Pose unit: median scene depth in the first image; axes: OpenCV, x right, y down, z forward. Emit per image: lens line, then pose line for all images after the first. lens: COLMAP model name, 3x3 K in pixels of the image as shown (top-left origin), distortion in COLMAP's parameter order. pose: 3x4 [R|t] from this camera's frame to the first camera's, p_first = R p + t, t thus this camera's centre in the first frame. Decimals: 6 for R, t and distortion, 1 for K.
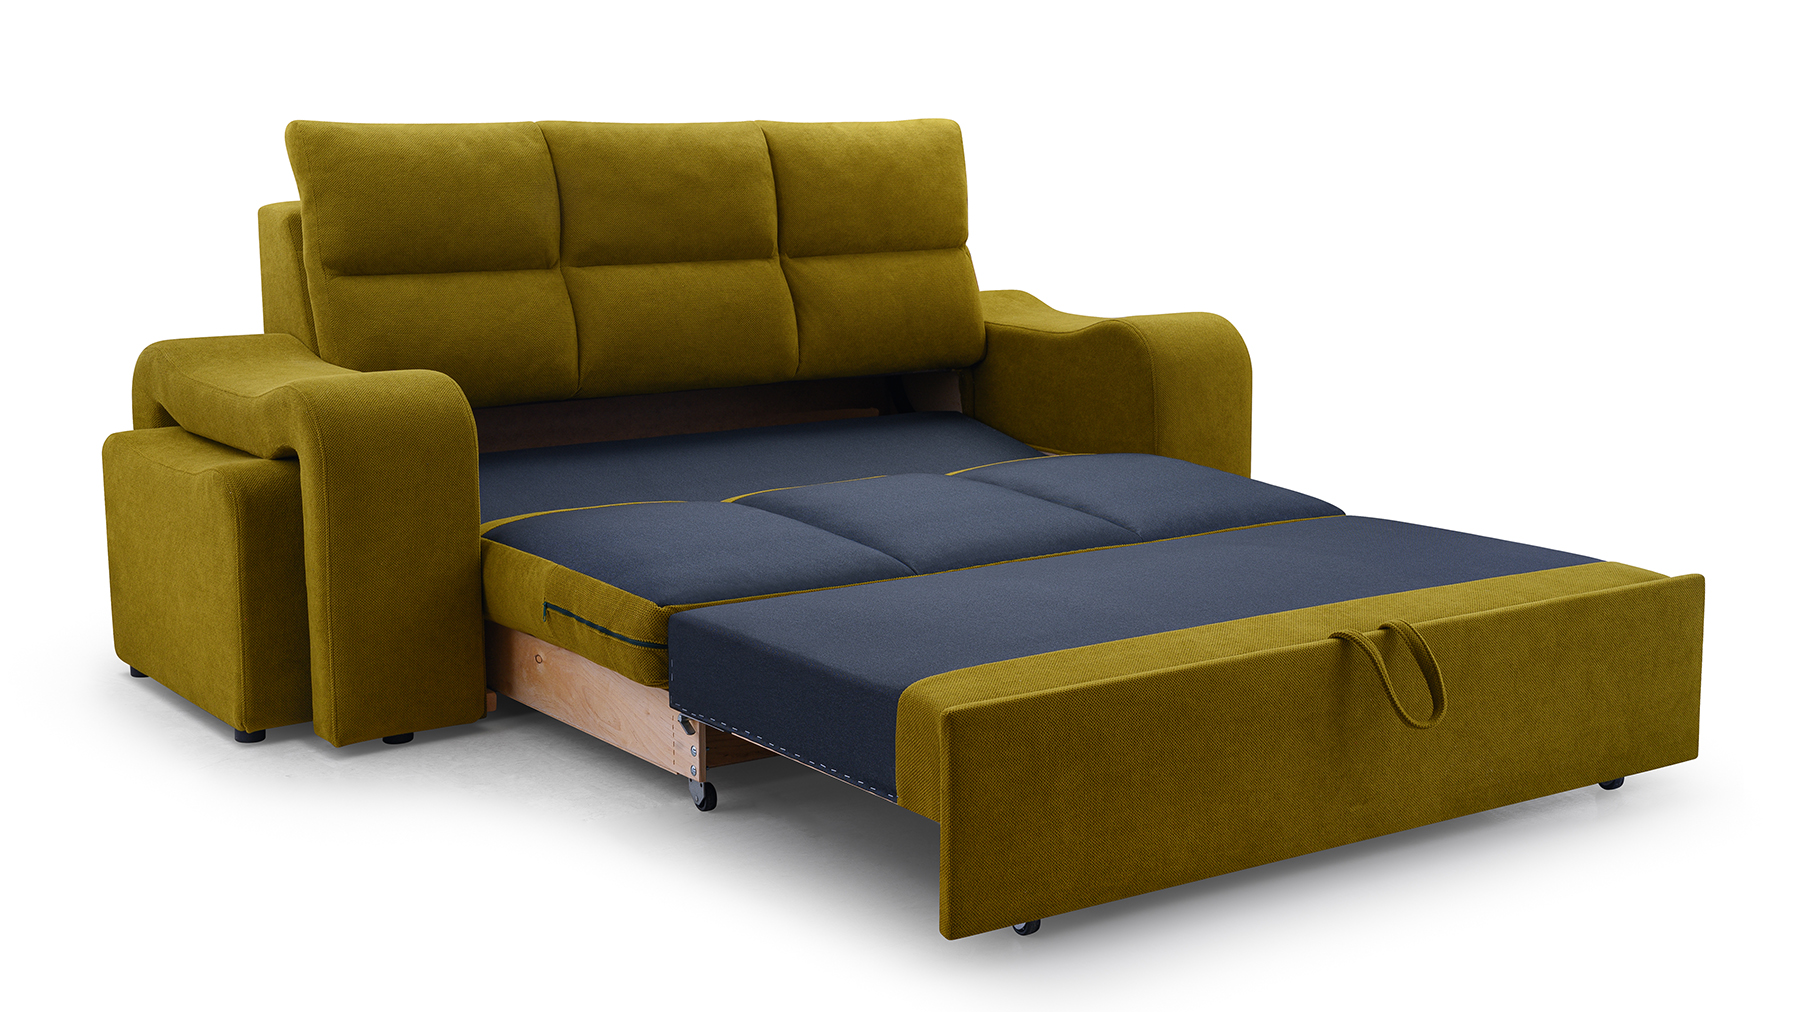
lens RADIAL K [[2432.3, 0, 900.0], [0, 2432.3, 506.0], [0, 0, 1]] dist [0.153843, 0.001568]
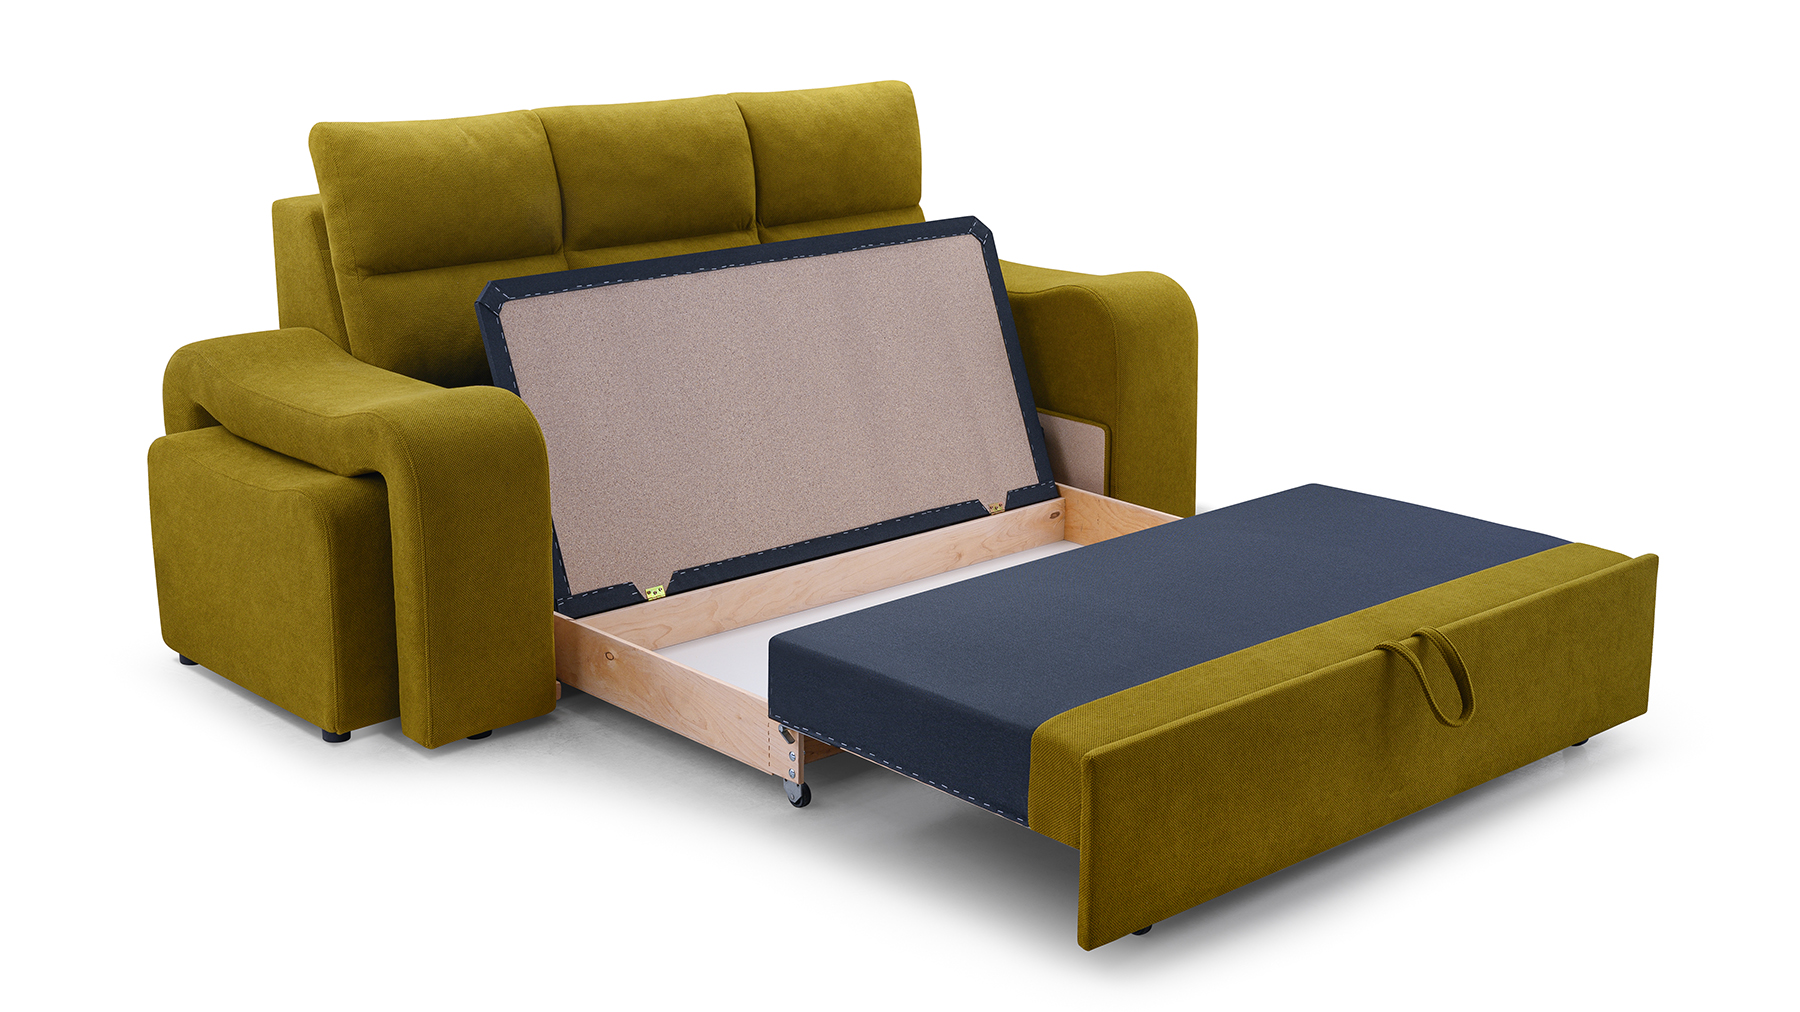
lens RADIAL K [[2432.3, 0, 900.0], [0, 2432.3, 506.0], [0, 0, 1]] dist [0.153843, 0.001568]
pose [[0.992133, -0.028208, 0.121970, -0.144825], [0.016169, 0.994996, 0.098593, -0.103143], [-0.124141, -0.095845, 0.987625, -0.067922]]
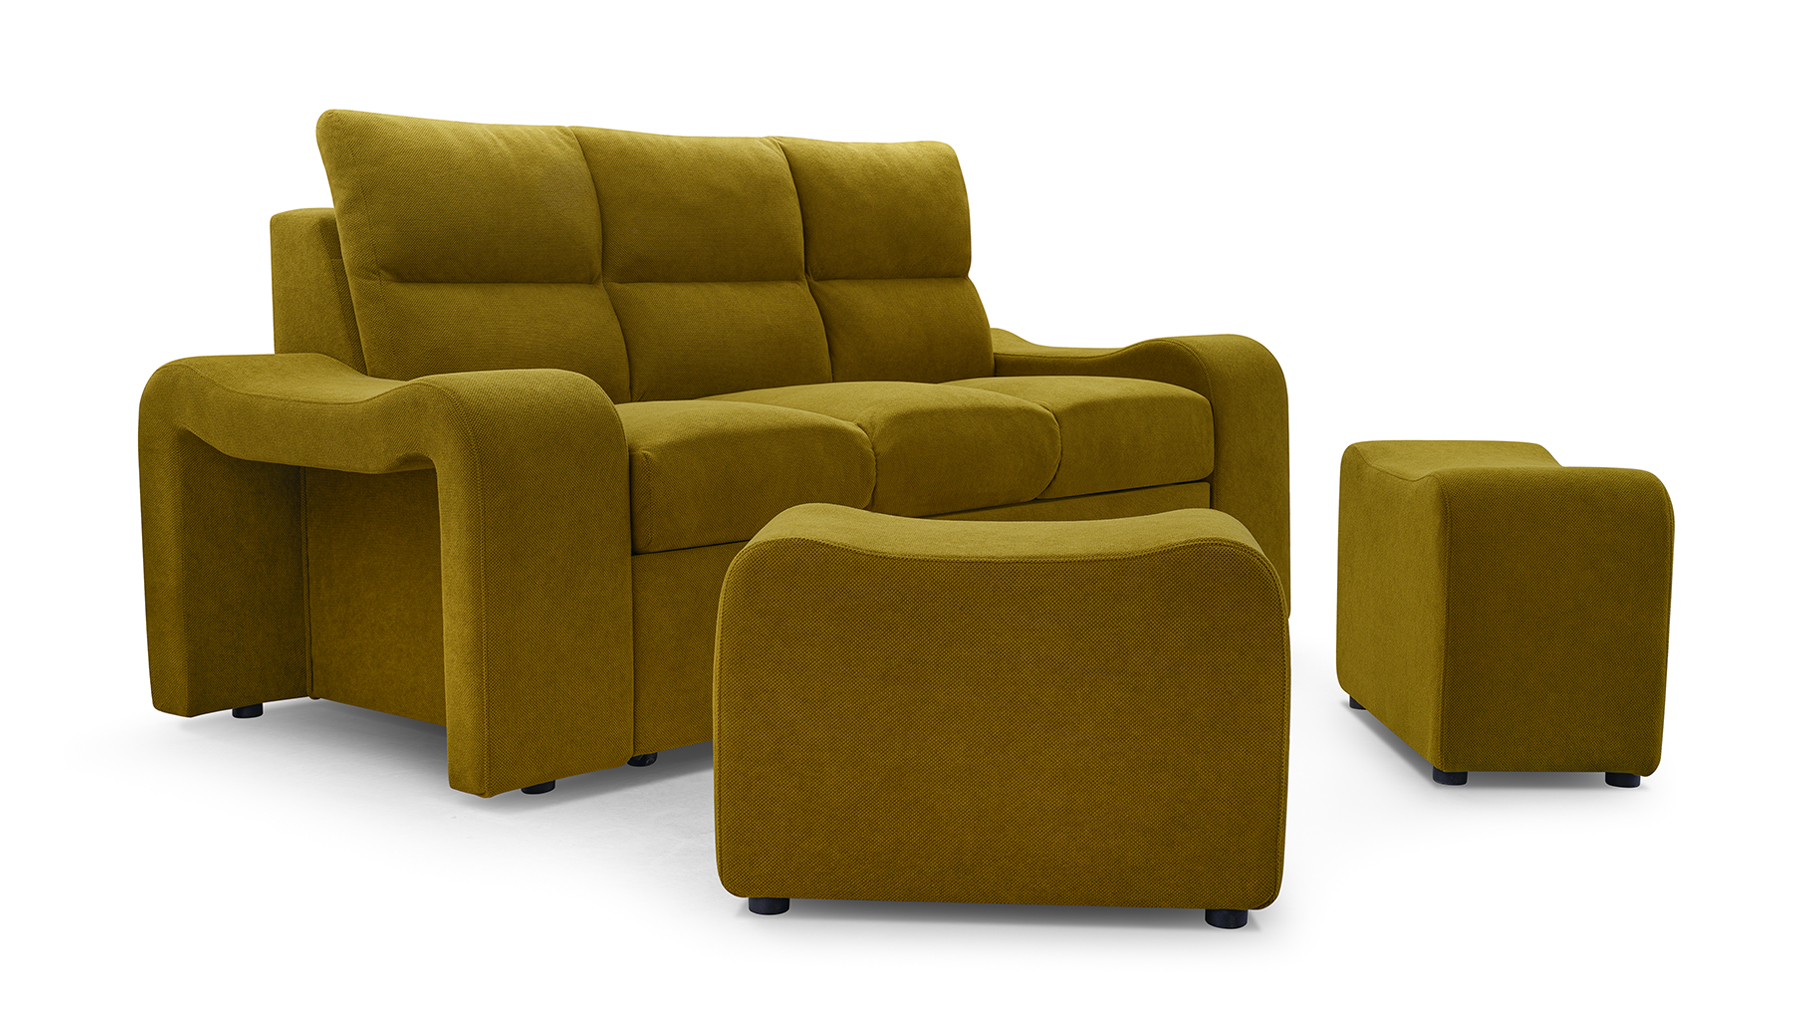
lens RADIAL K [[2228.2, 0, 900.0], [0, 2228.2, 506.0], [0, 0, 1]] dist [0.116106, 0.002622]
pose [[0.979296, -0.026420, 0.200705, -0.228654], [0.038823, 0.997555, -0.058113, 0.044436], [-0.198678, 0.064702, 0.977927, 0.186204]]
